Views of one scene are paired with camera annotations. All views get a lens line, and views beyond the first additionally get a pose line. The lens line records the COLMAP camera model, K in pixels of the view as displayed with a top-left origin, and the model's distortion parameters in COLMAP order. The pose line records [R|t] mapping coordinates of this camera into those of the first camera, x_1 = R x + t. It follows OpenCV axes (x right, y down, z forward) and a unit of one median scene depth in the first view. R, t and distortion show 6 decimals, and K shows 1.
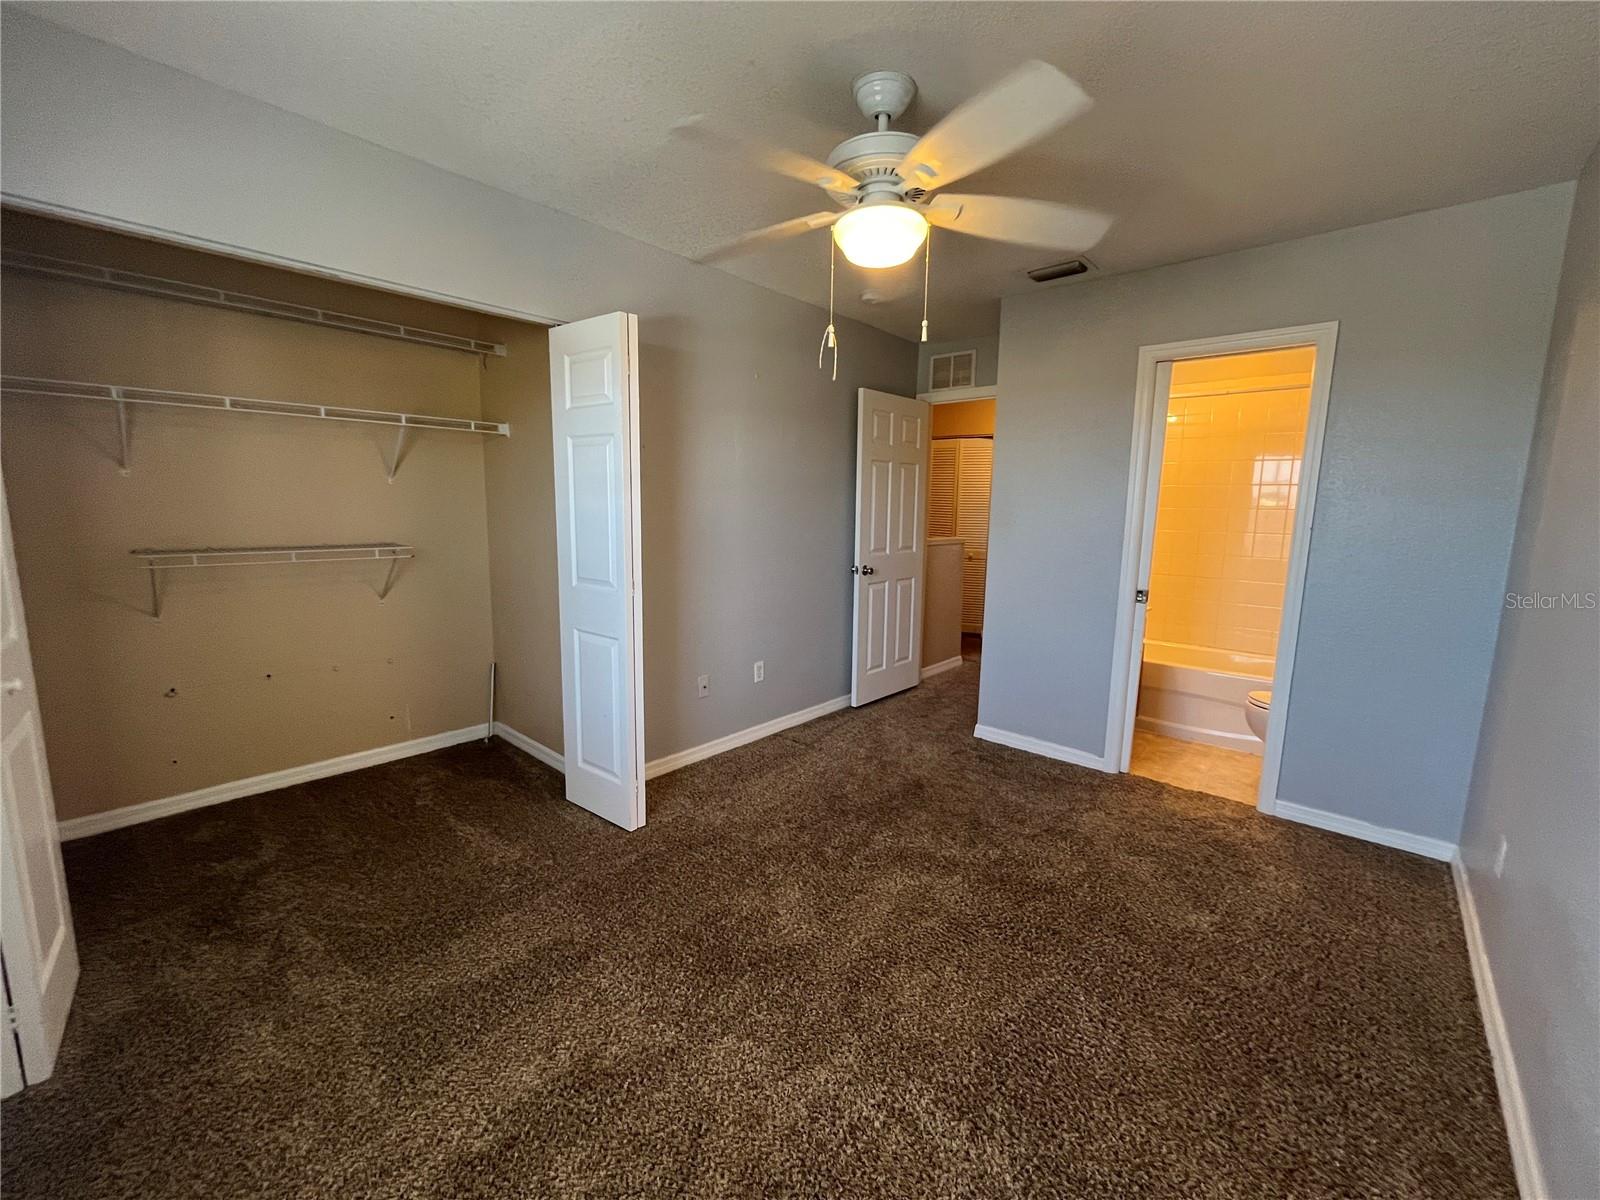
lens RADIAL K [[649.9, 0, 798.3], [0, 649.9, 600.3], [0, 0, 1]] dist [-0.002998, 0.000246]
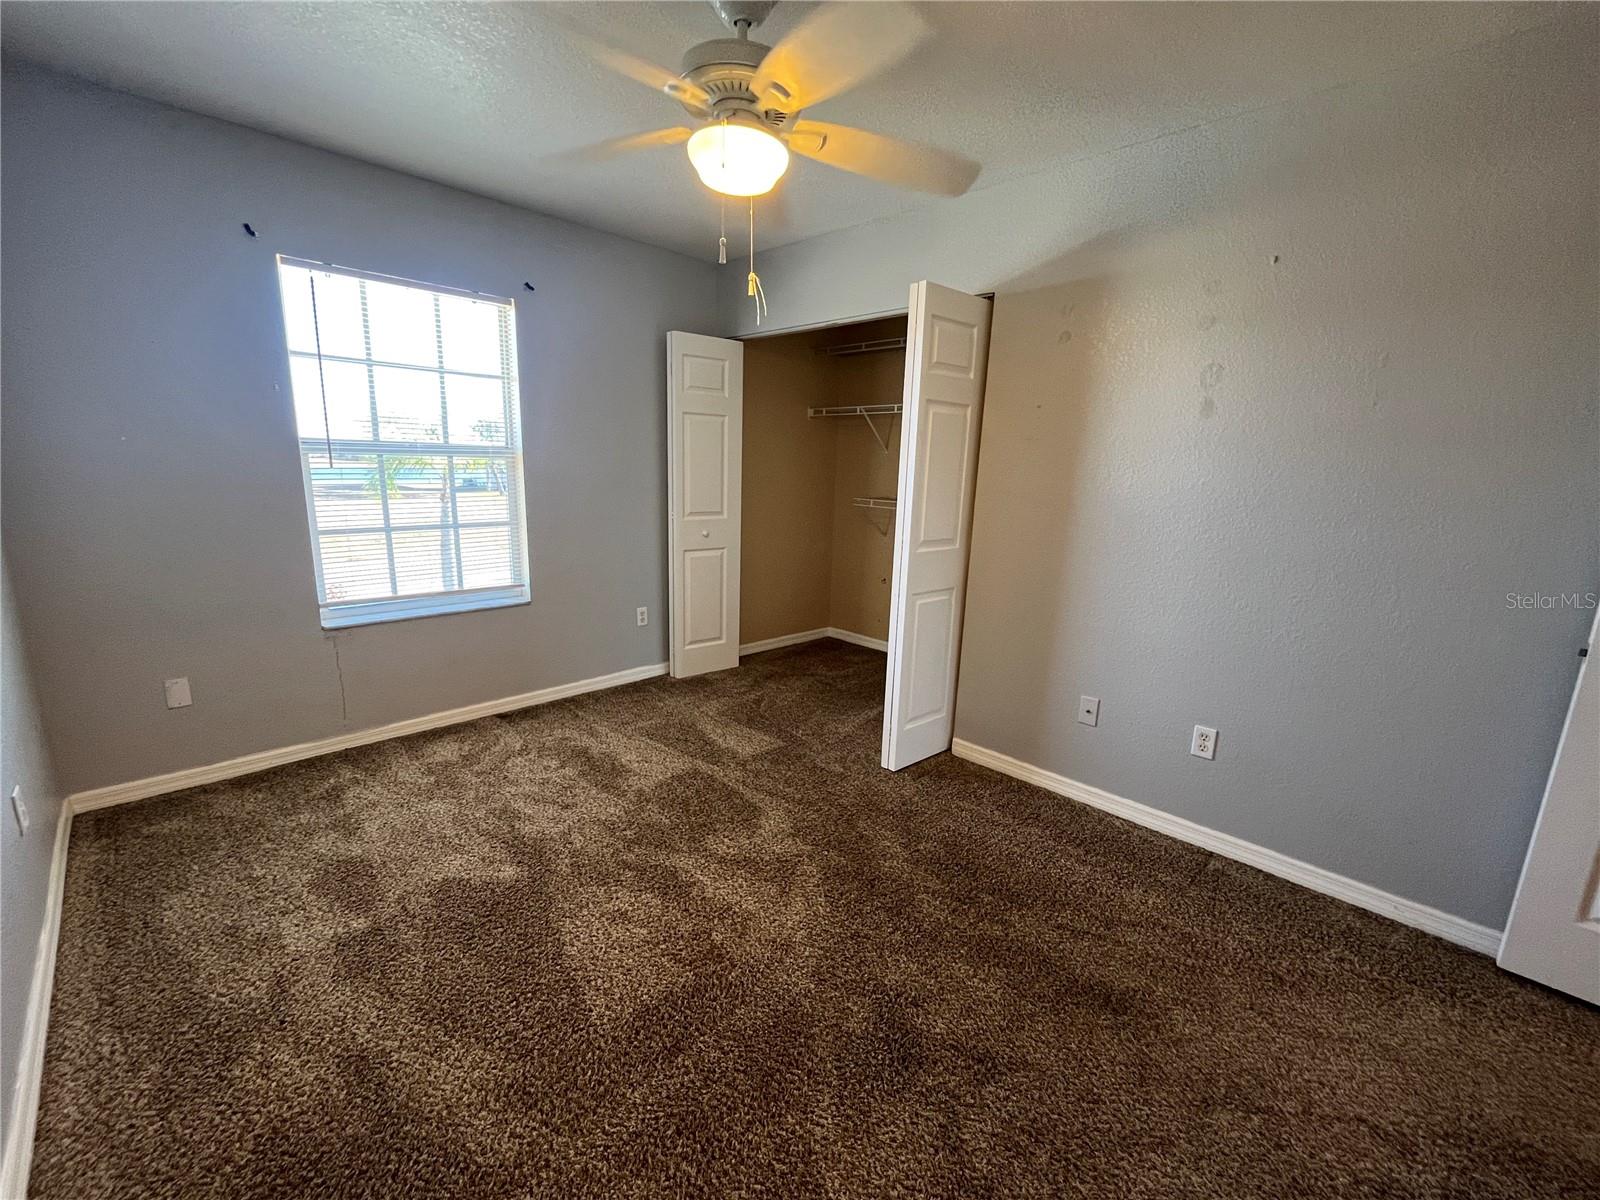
lens RADIAL K [[649.9, 0, 798.3], [0, 649.9, 600.3], [0, 0, 1]] dist [-0.002998, 0.000246]
pose [[-0.060025, 0.188542, -0.980229, 0.956321], [-0.176044, 0.964608, 0.196317, -0.135712], [0.982550, 0.184348, -0.024709, 1.011733]]
